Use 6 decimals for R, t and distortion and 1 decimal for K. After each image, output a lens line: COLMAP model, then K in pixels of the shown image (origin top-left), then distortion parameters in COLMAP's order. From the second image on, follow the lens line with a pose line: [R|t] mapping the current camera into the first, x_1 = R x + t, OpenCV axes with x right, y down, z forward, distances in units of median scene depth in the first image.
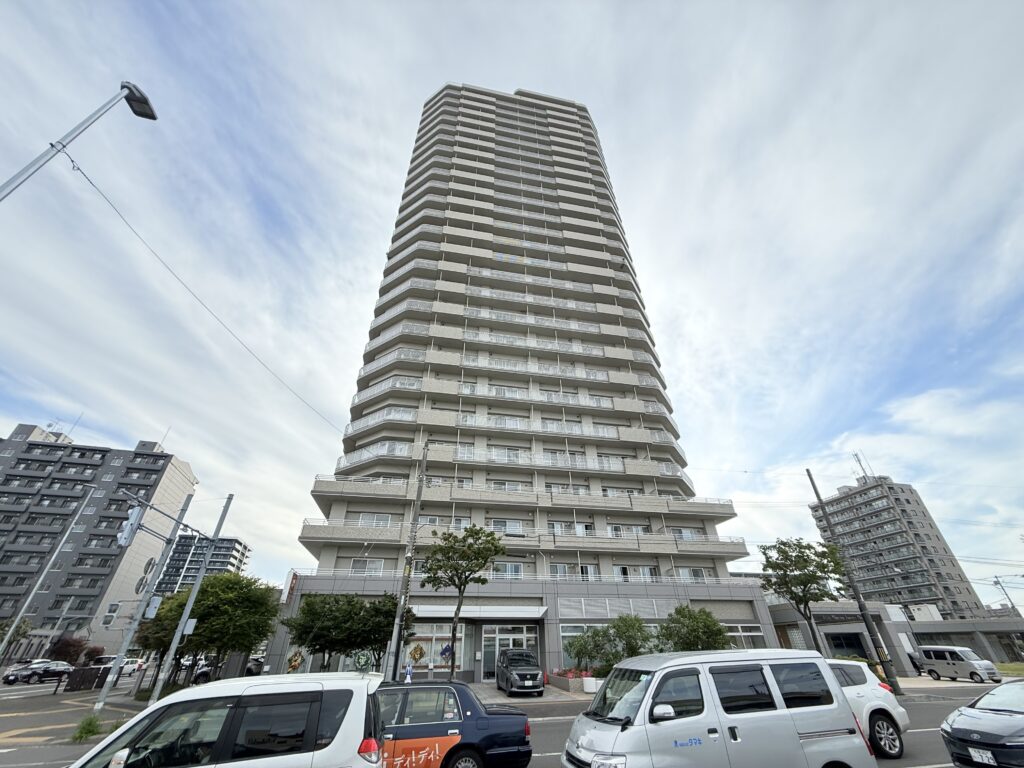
lens RADIAL K [[406.1, 0, 511.1], [0, 406.1, 379.7], [0, 0, 1]] dist [-0.000607, -0.007555]
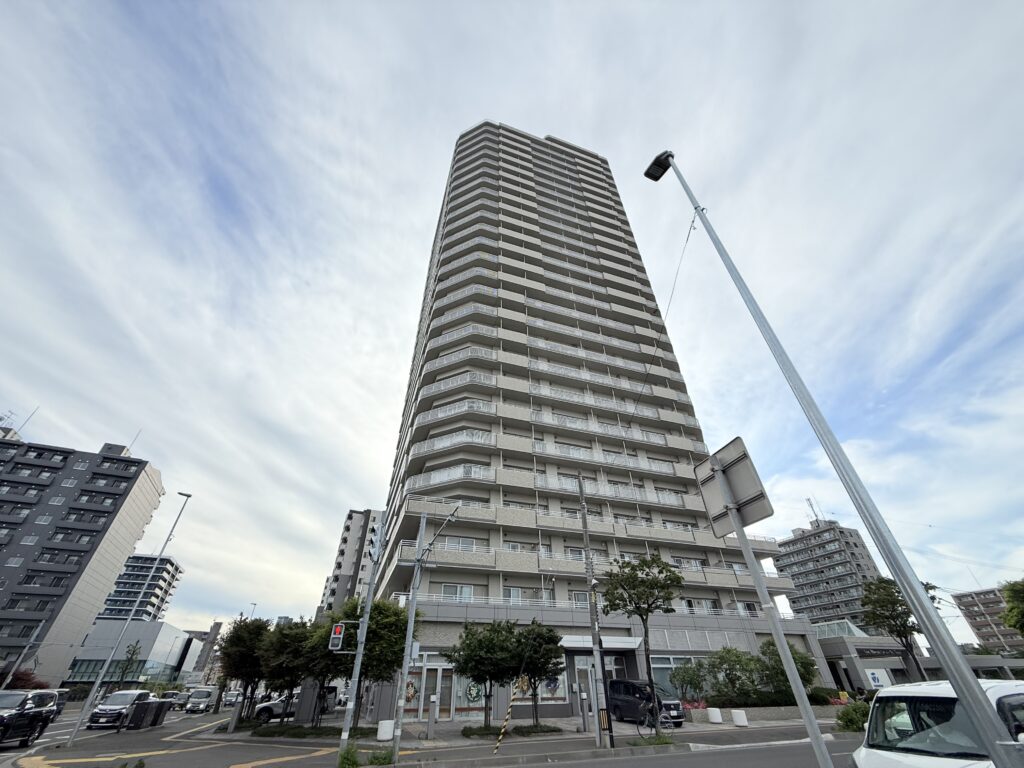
lens RADIAL K [[408.9, 0, 513.4], [0, 408.9, 381.5], [0, 0, 1]] dist [0.043188, -0.026347]
pose [[0.988616, 0.086084, 0.123401, -0.177202], [-0.080095, 0.995393, -0.052707, -0.003851], [-0.127369, 0.042223, 0.990956, -0.015375]]
